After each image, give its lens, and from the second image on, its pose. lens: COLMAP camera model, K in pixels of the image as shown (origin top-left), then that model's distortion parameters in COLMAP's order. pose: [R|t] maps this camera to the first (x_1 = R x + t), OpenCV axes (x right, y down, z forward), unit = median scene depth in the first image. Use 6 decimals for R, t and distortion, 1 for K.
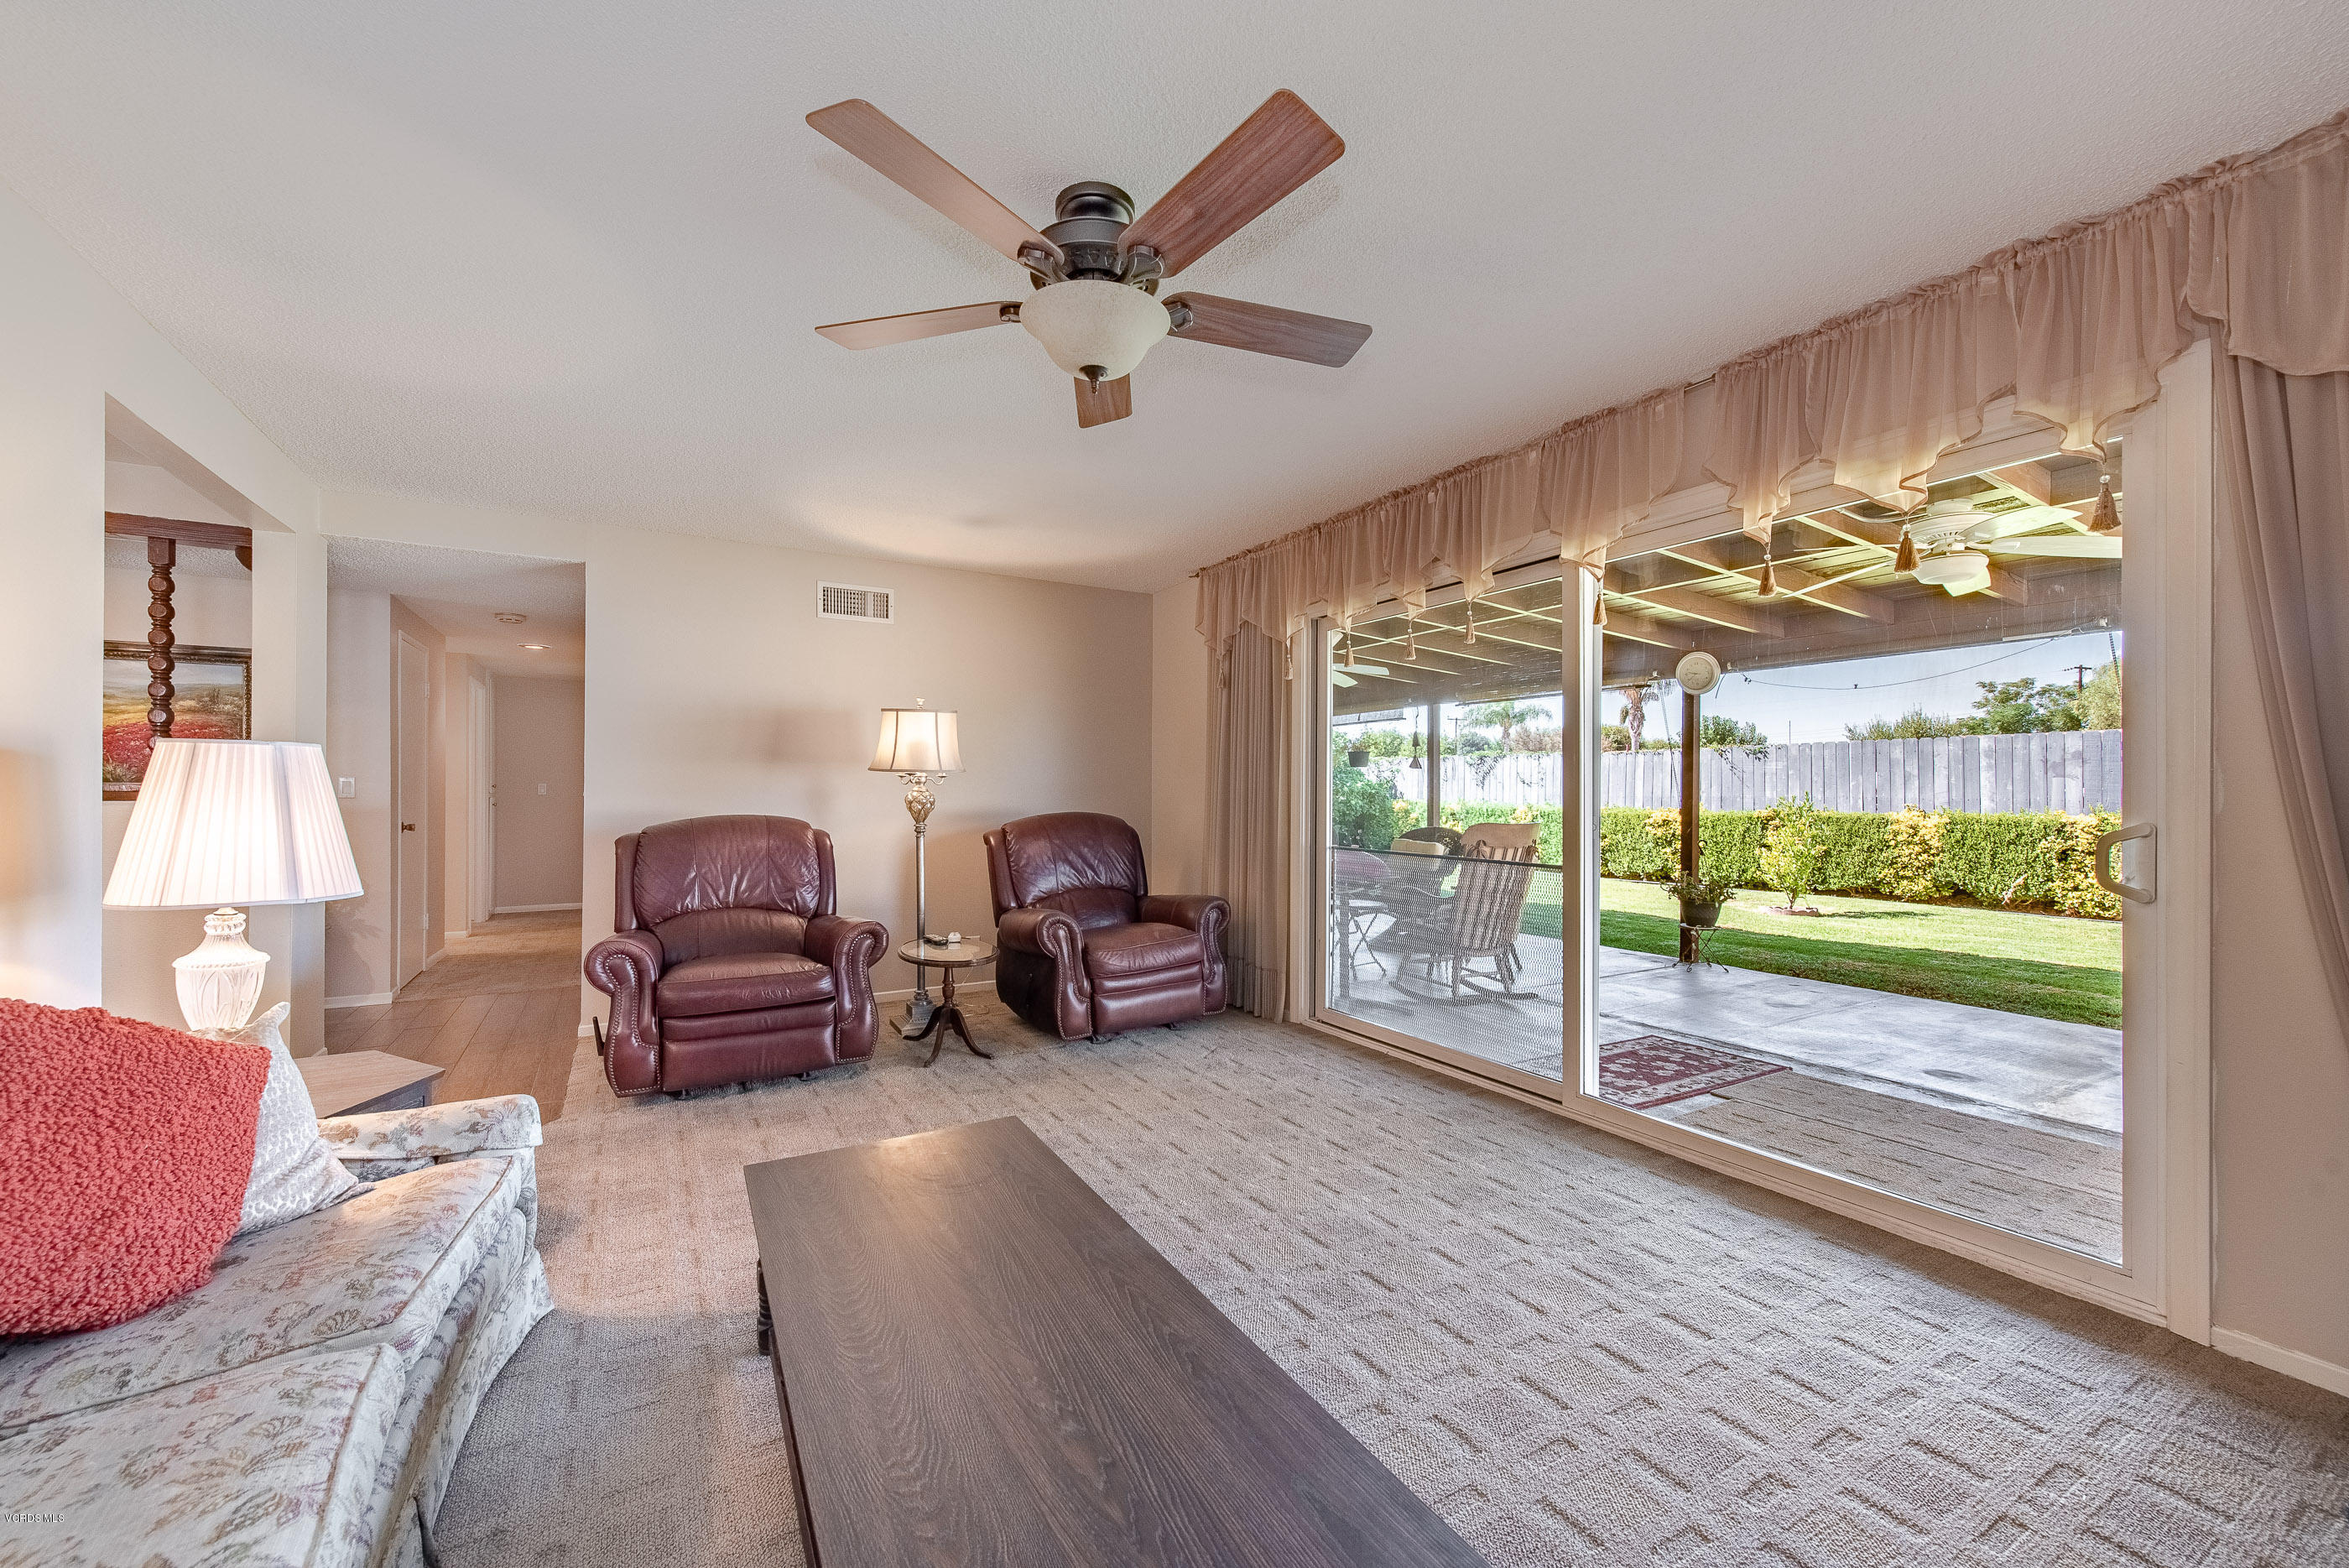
lens RADIAL K [[932.3, 0, 1183.6], [0, 932.3, 789.1], [0, 0, 1]] dist [0.013710, -0.004018]
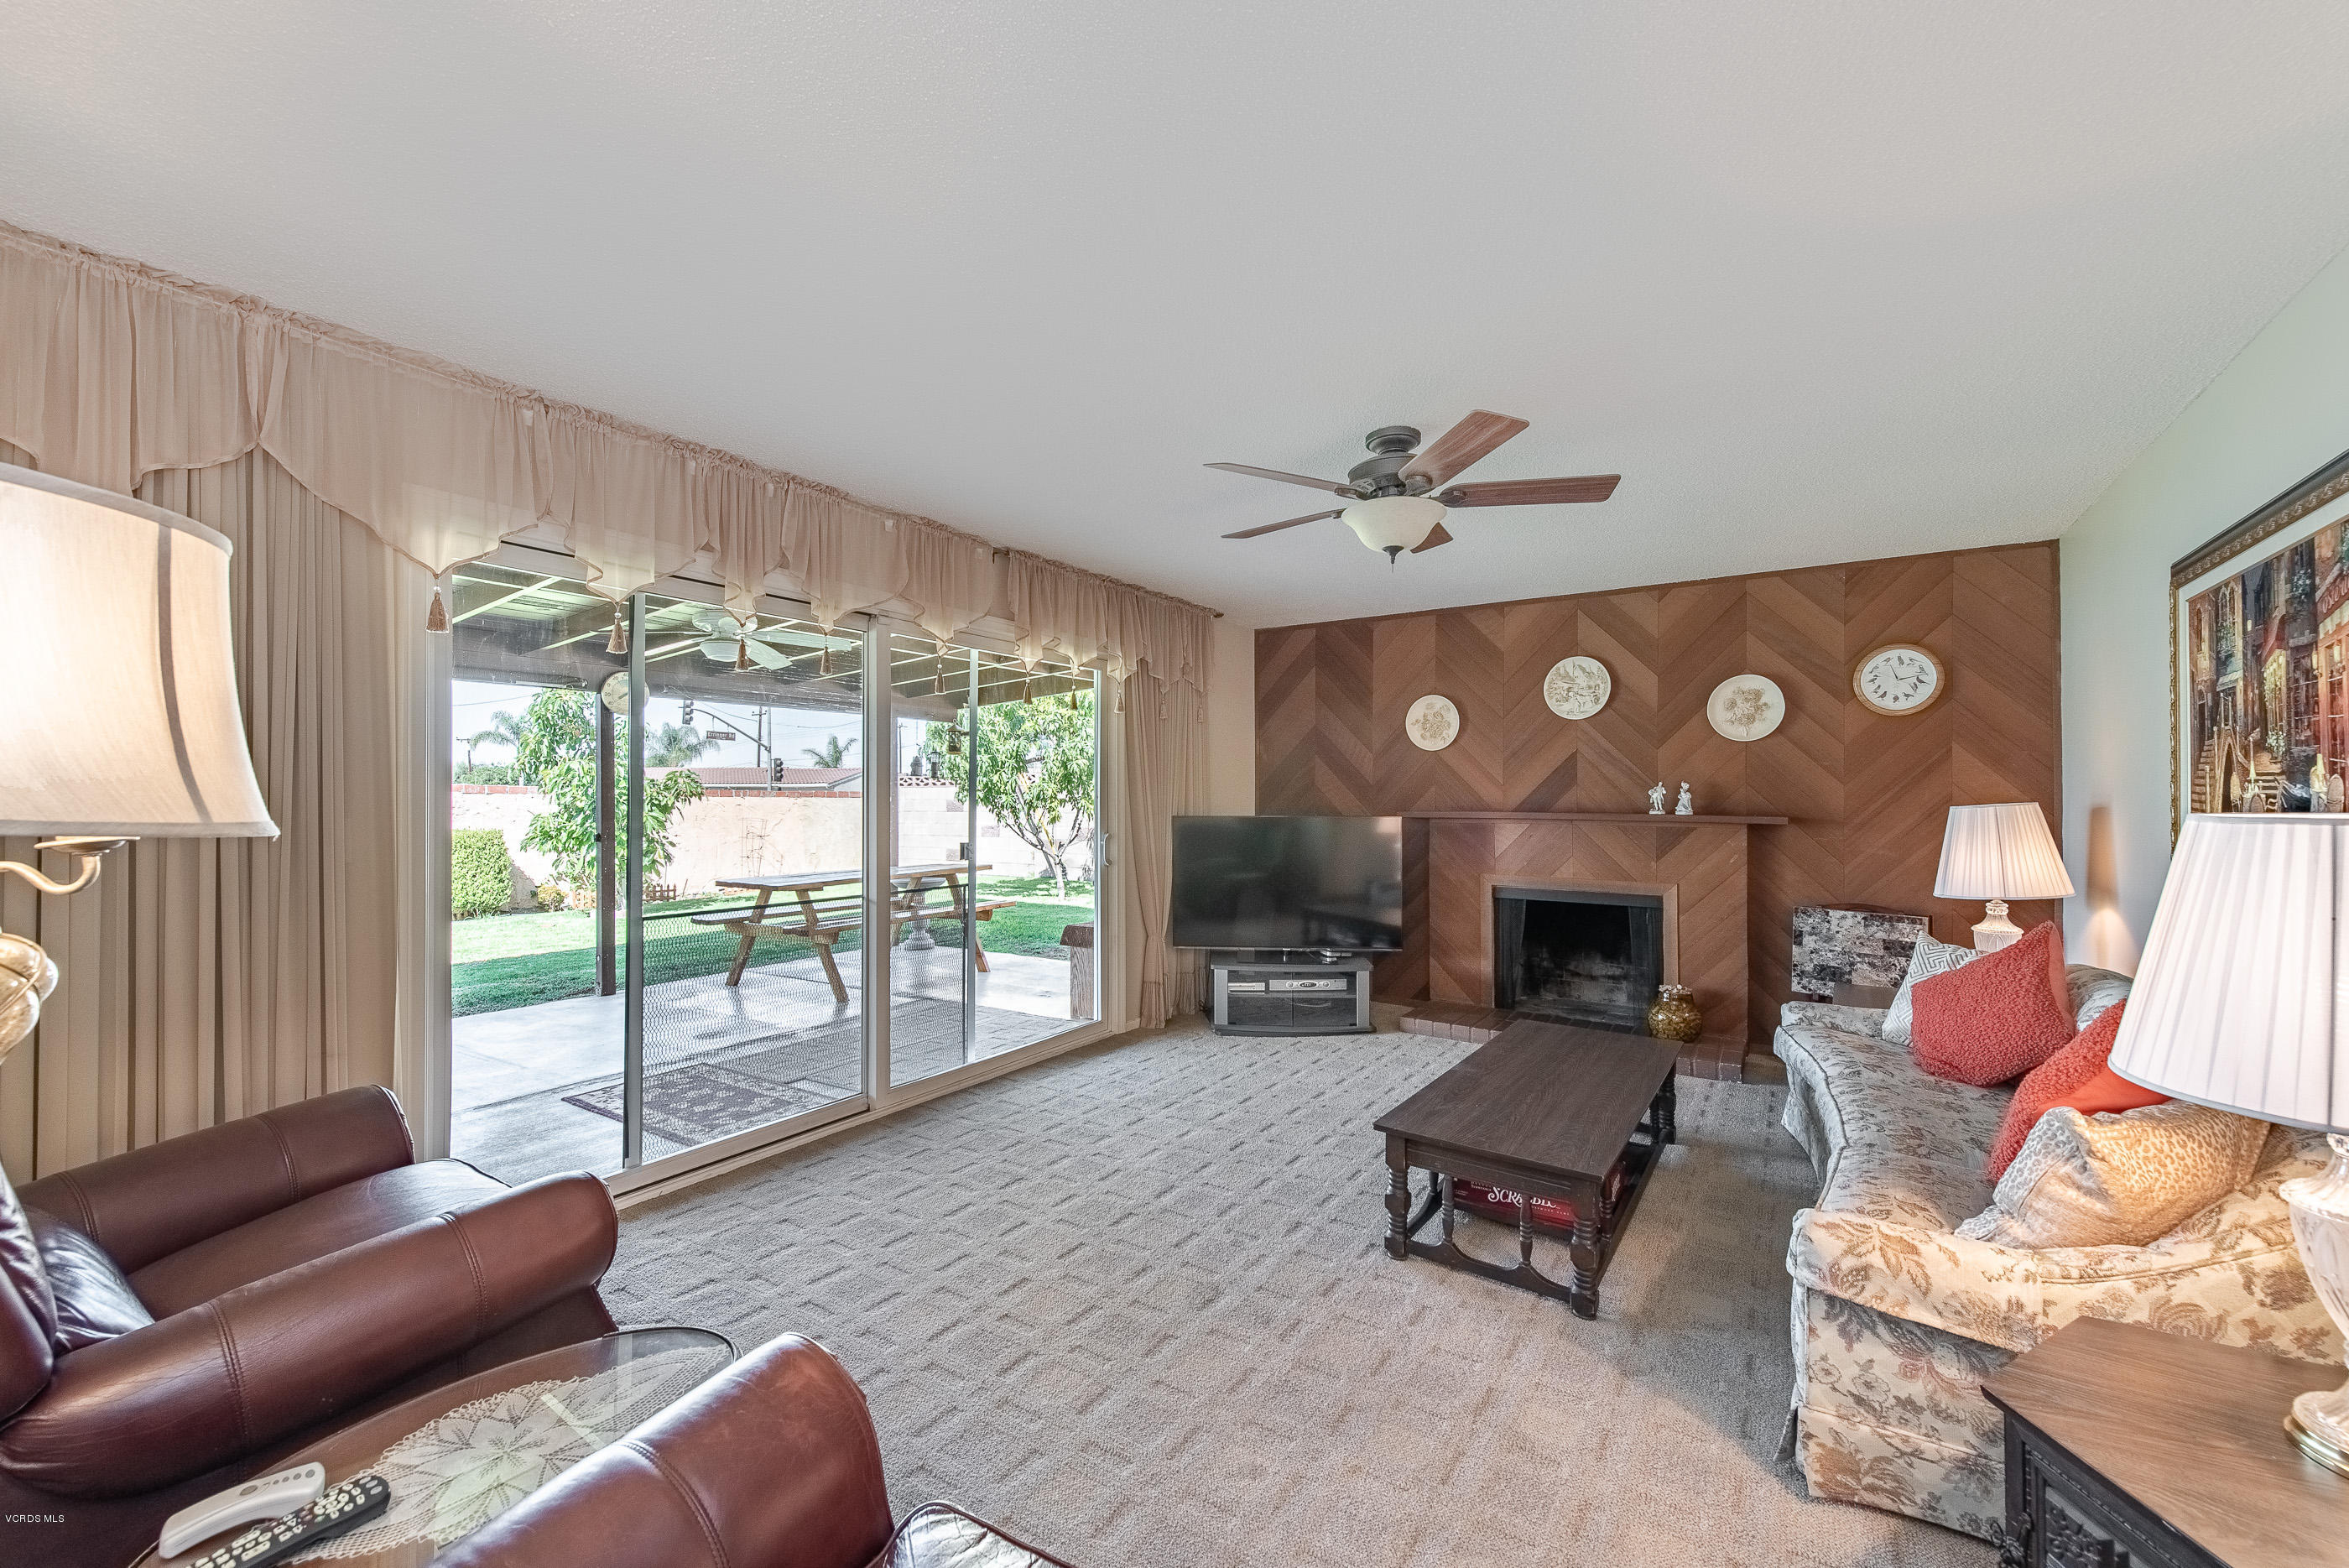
lens RADIAL K [[932.3, 0, 1179.1], [0, 932.3, 792.3], [0, 0, 1]] dist [0.013710, -0.004018]
pose [[-0.443794, 0.000842, 0.896129, -0.660487], [-0.003175, 0.999992, -0.002512, -0.032833], [-0.896123, -0.003961, -0.443787, 1.029953]]
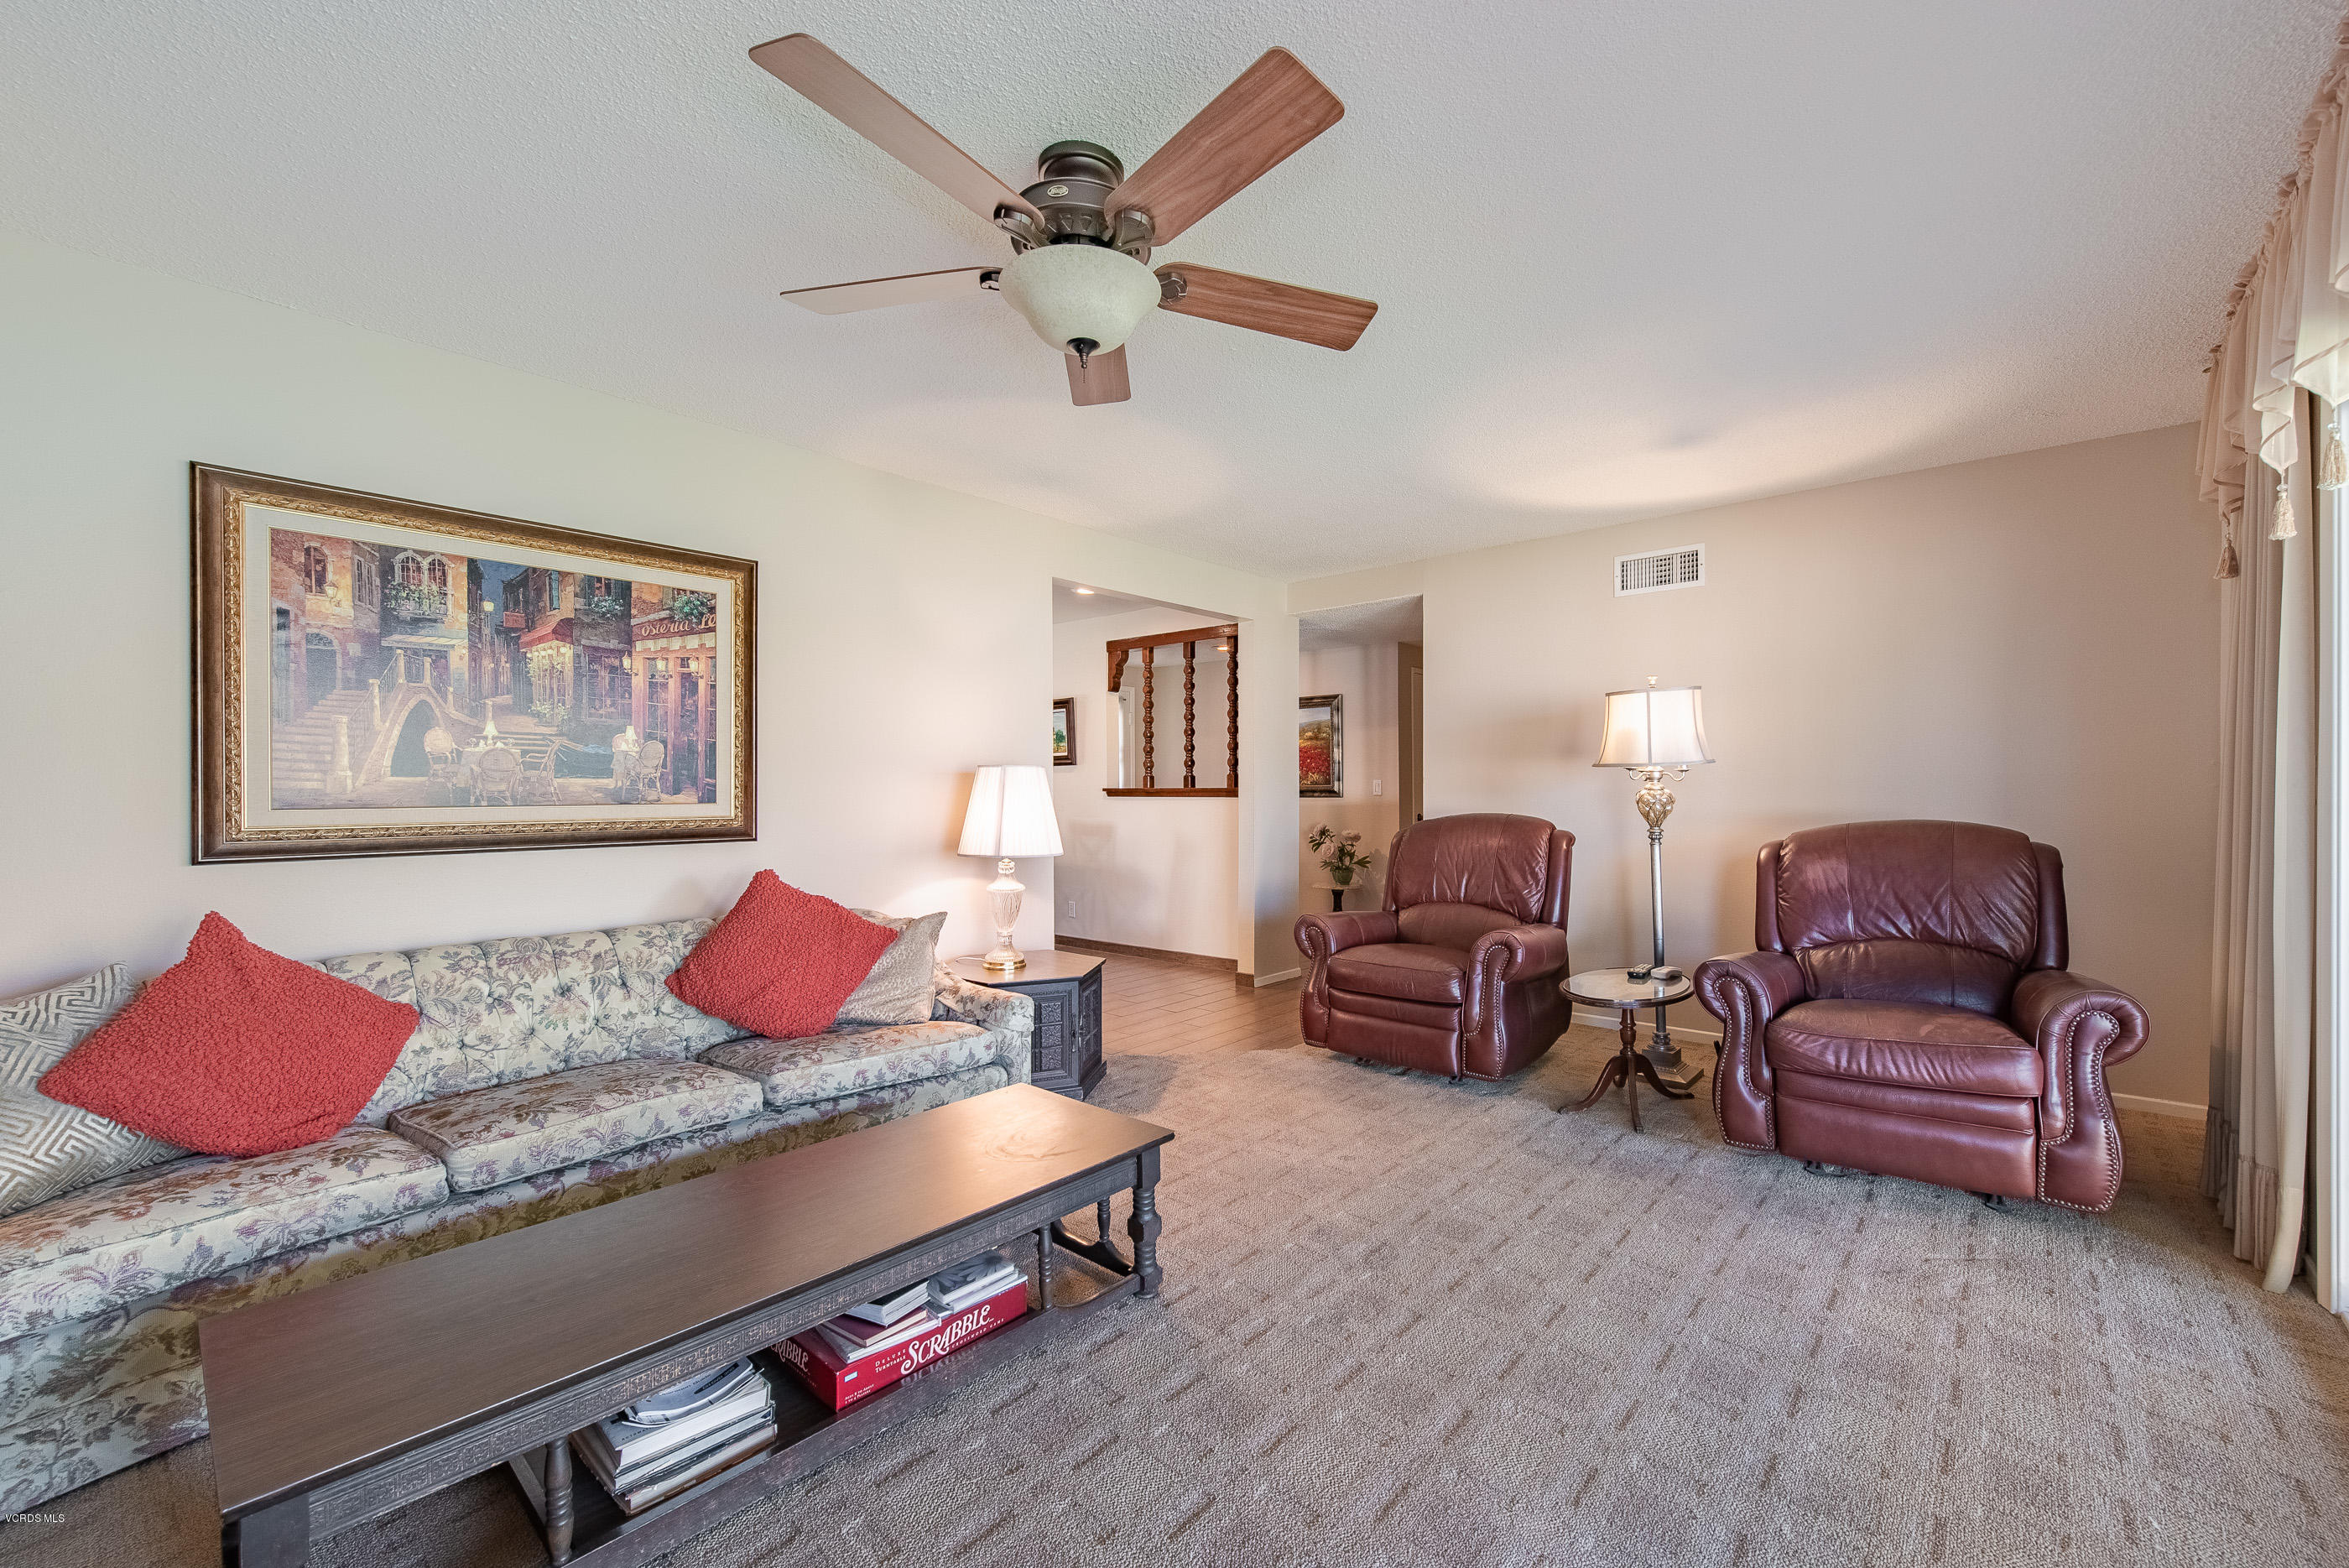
lens RADIAL K [[932.3, 0, 1194.8], [0, 932.3, 791.0], [0, 0, 1]] dist [0.013710, -0.004018]
pose [[0.335808, -0.002750, -0.941927, 0.437104], [0.009544, 0.999954, 0.000483, -0.000468], [0.941882, -0.009152, 0.335819, 0.418599]]
